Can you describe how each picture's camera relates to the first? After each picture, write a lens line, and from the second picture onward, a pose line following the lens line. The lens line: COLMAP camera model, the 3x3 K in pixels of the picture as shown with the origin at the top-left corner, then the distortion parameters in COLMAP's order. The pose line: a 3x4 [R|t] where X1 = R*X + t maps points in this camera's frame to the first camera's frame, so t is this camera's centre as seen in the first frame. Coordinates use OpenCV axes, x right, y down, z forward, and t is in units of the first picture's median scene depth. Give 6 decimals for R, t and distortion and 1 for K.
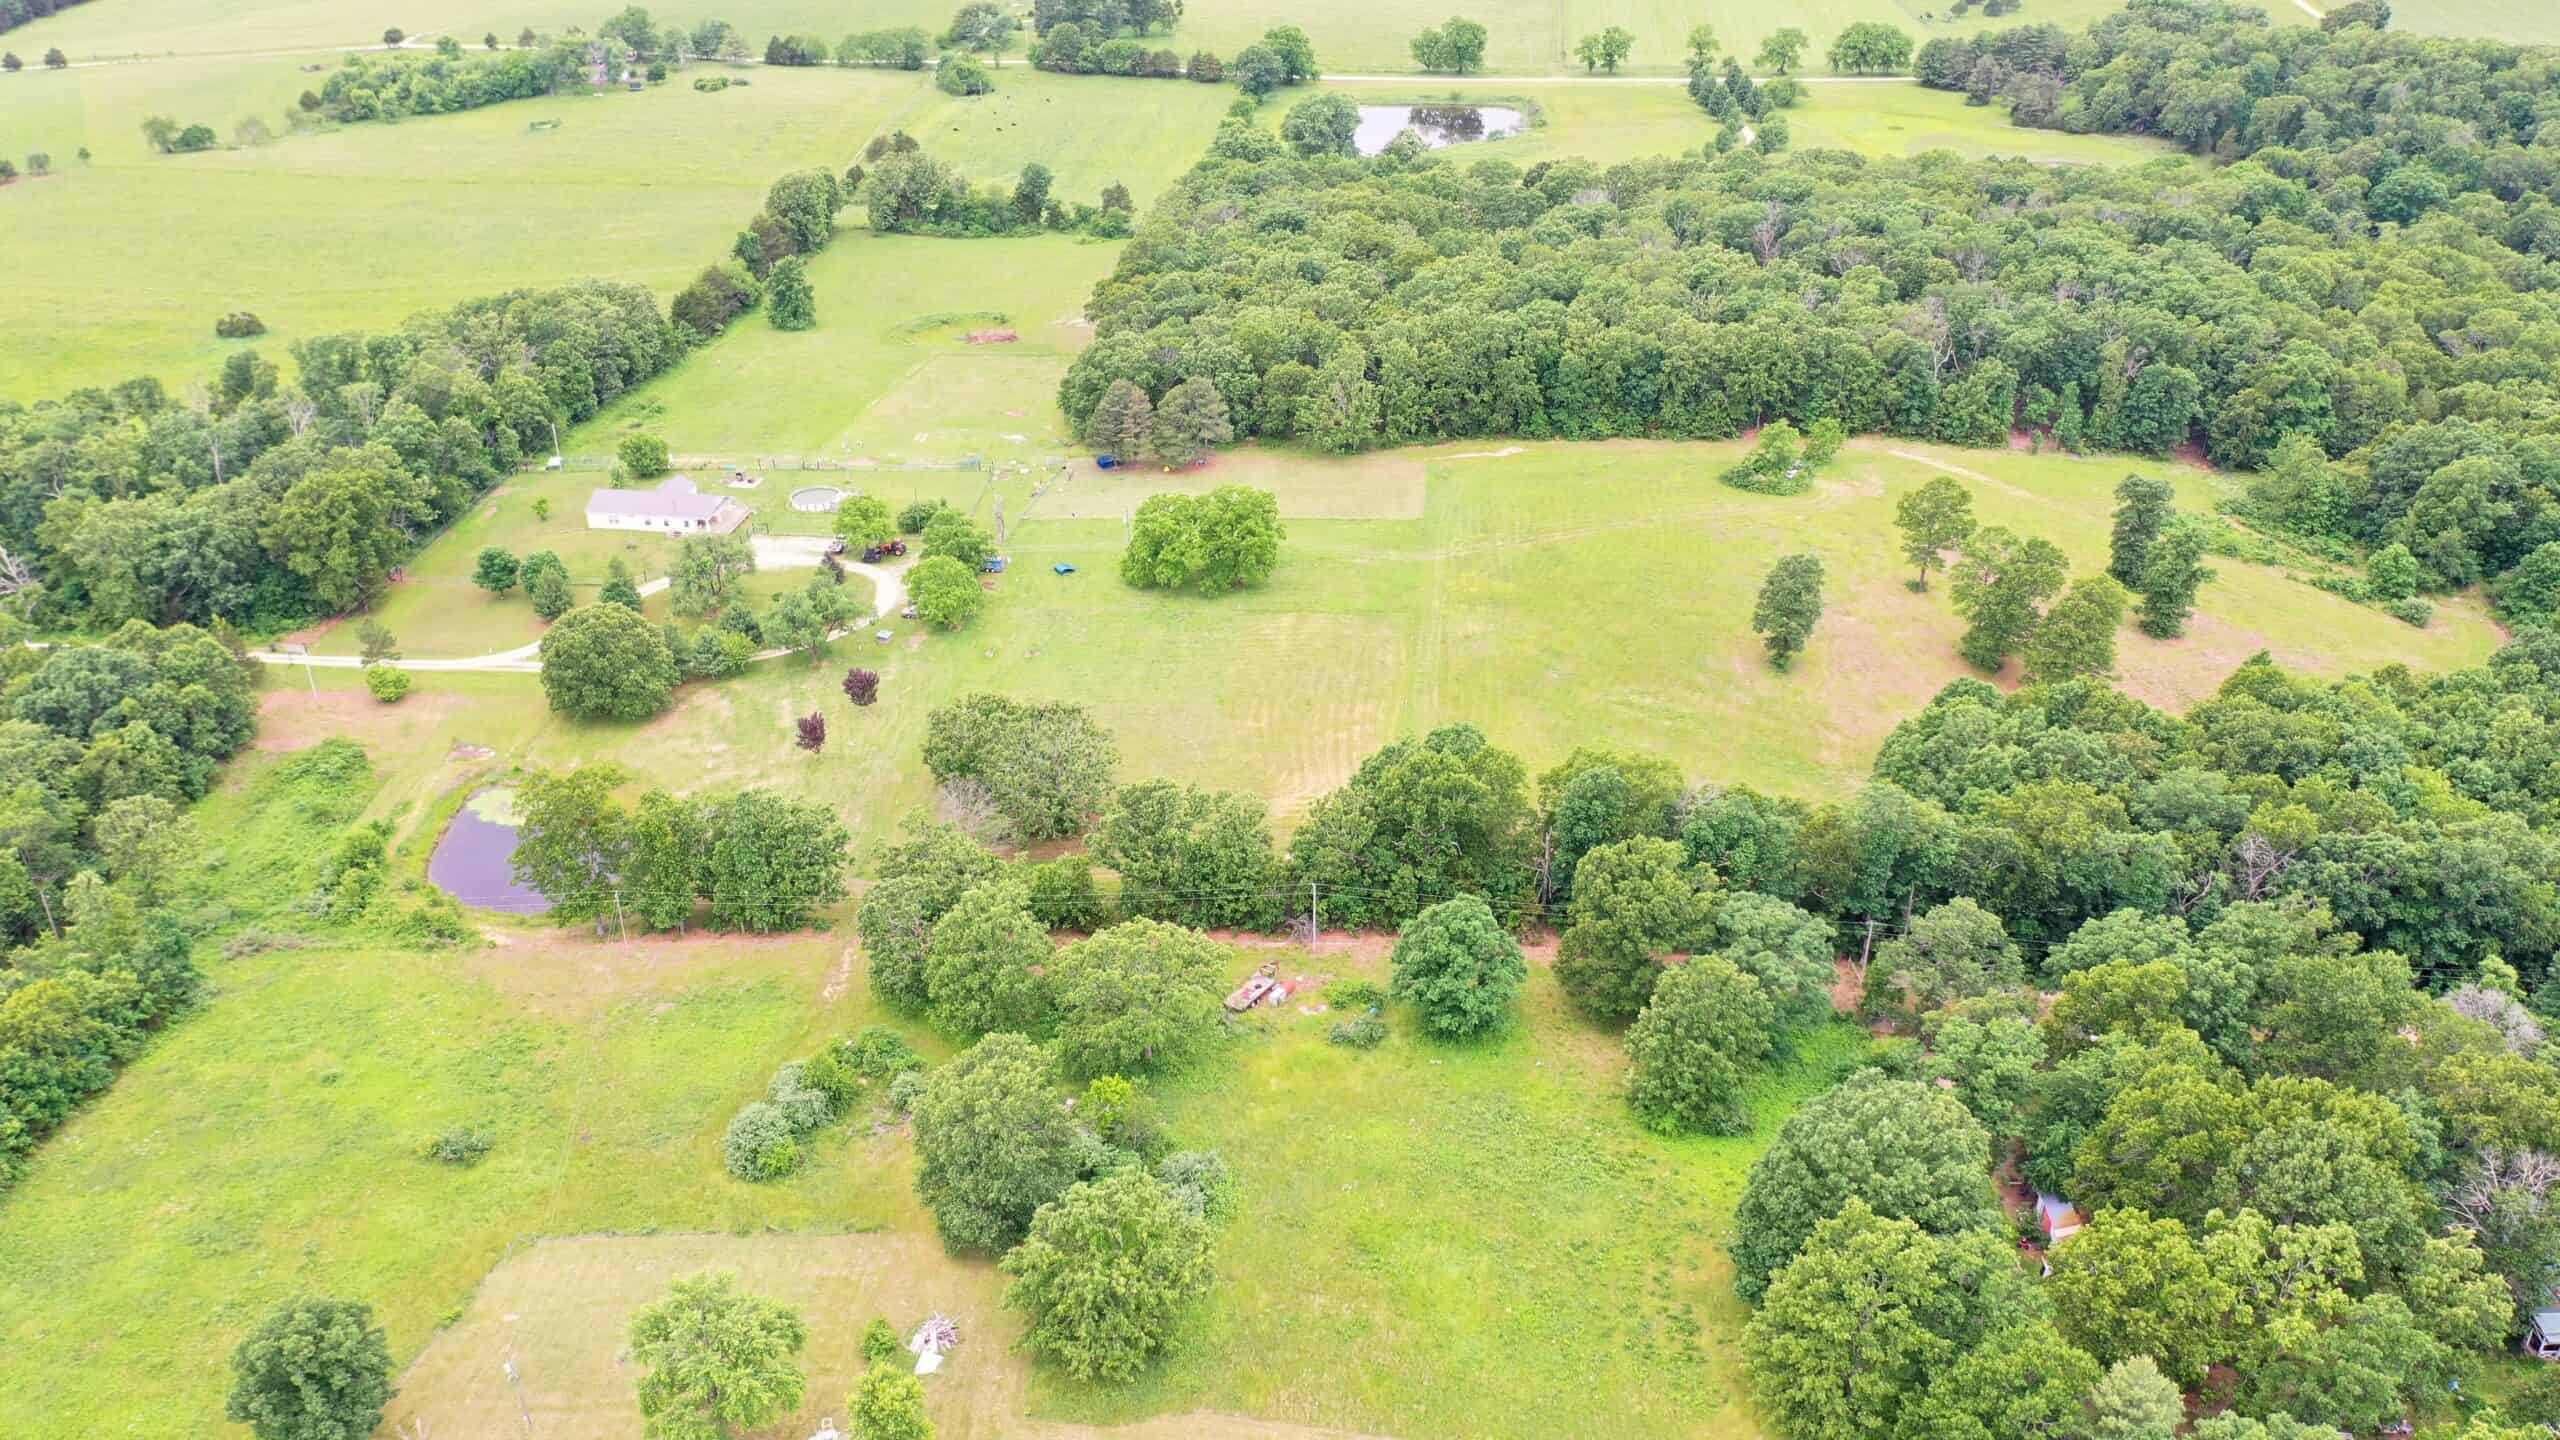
lens RADIAL K [[1991.1, 0, 1280.0], [0, 1991.1, 720.0], [0, 0, 1]] dist [-0.045595, -0.001155]
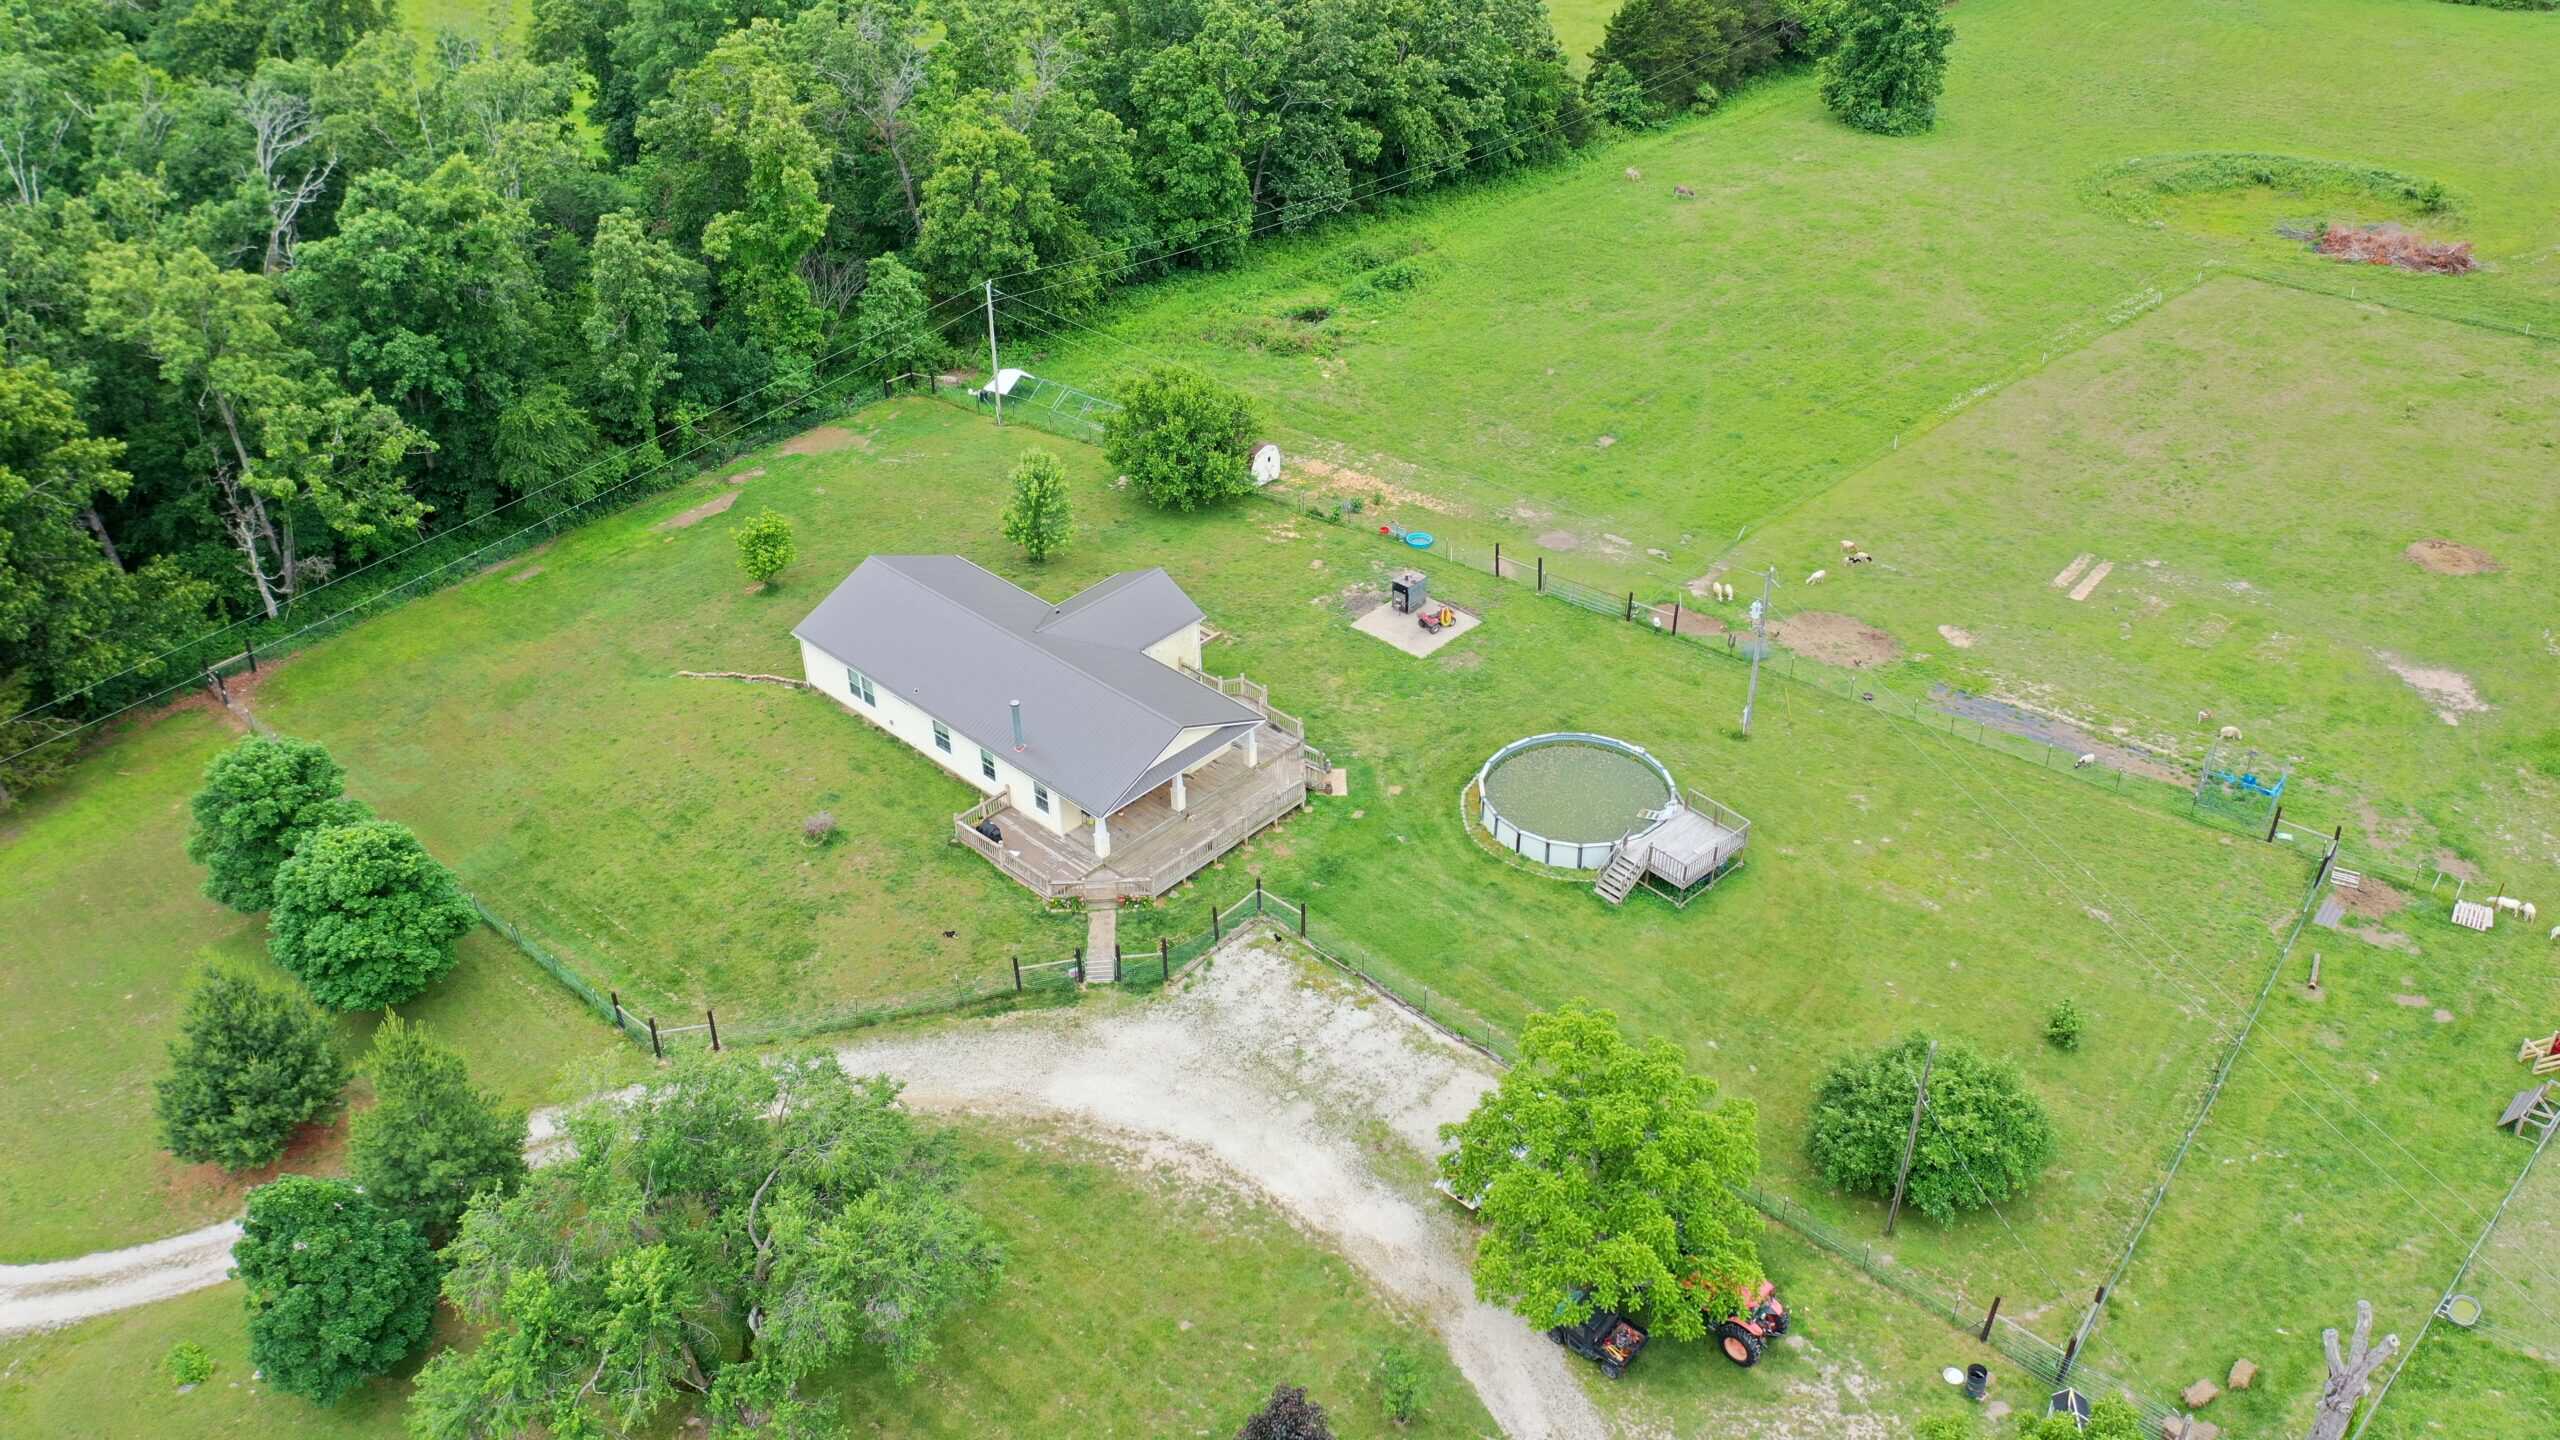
lens RADIAL K [[1991.1, 0, 1280.0], [0, 1991.1, 720.0], [0, 0, 1]] dist [-0.045595, -0.001155]
pose [[0.820230, 0.306565, -0.482950, -0.113060], [-0.254362, 0.951674, 0.172097, -0.122064], [0.512370, -0.018315, 0.858569, 0.595728]]
